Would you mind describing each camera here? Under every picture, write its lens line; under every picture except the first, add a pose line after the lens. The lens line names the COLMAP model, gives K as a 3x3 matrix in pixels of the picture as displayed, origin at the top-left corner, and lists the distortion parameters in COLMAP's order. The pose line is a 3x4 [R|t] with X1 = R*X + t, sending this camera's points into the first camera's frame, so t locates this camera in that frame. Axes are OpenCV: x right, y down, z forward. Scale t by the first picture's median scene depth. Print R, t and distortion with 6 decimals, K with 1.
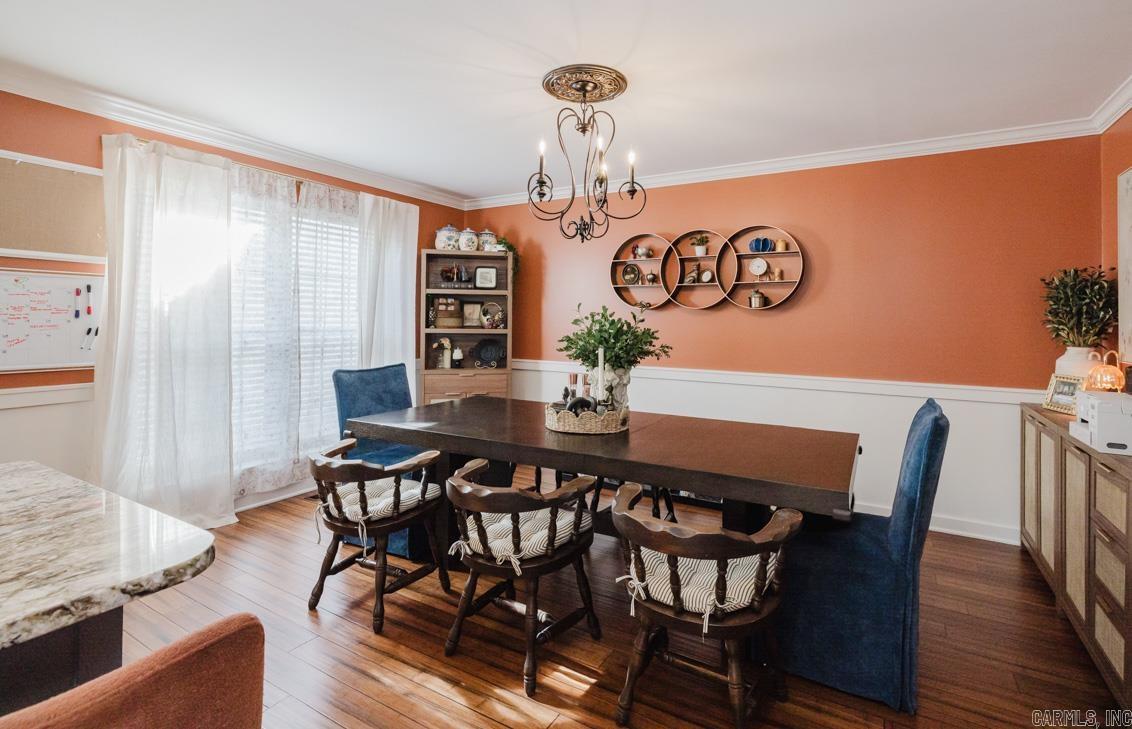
lens RADIAL K [[537.7, 0, 586.9], [0, 537.7, 317.9], [0, 0, 1]] dist [-0.001704, -0.000095]
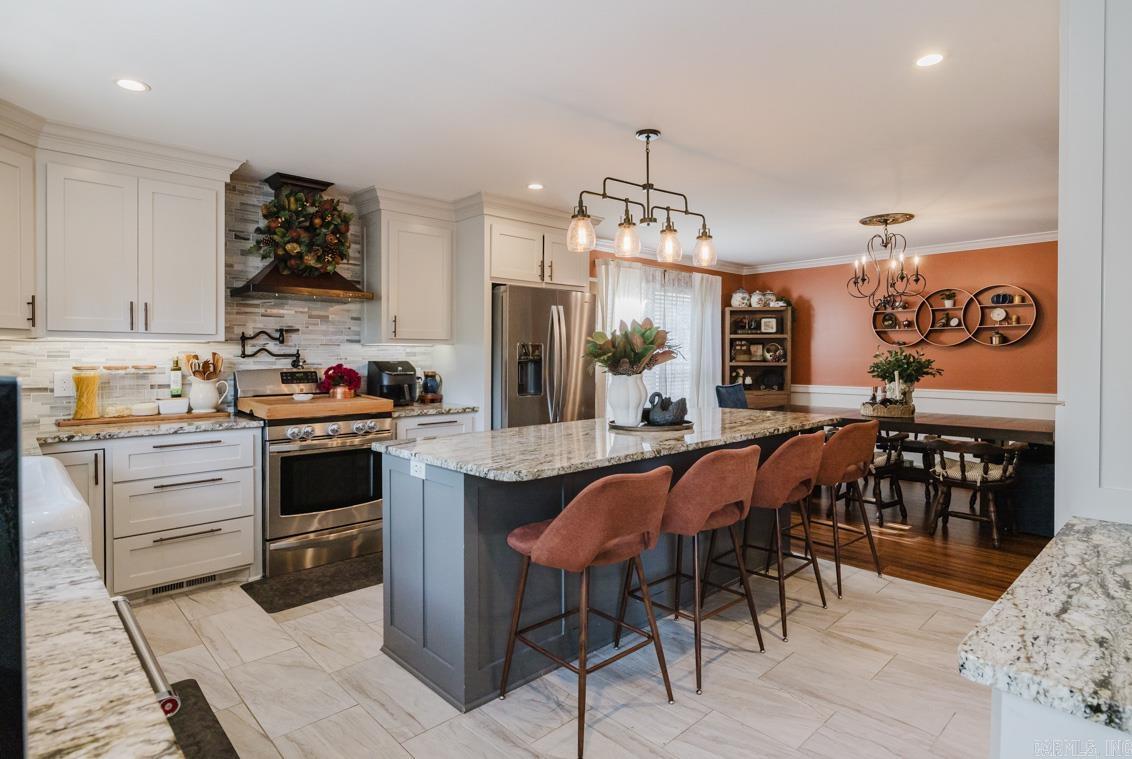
lens RADIAL K [[606.9, 0, 565.5], [0, 606.9, 373.1], [0, 0, 1]] dist [0.000398, -0.000366]
pose [[0.957226, -0.003606, -0.289319, -0.259459], [0.012597, 0.999494, 0.029219, -0.004516], [0.289067, -0.031614, 0.956787, -0.717911]]
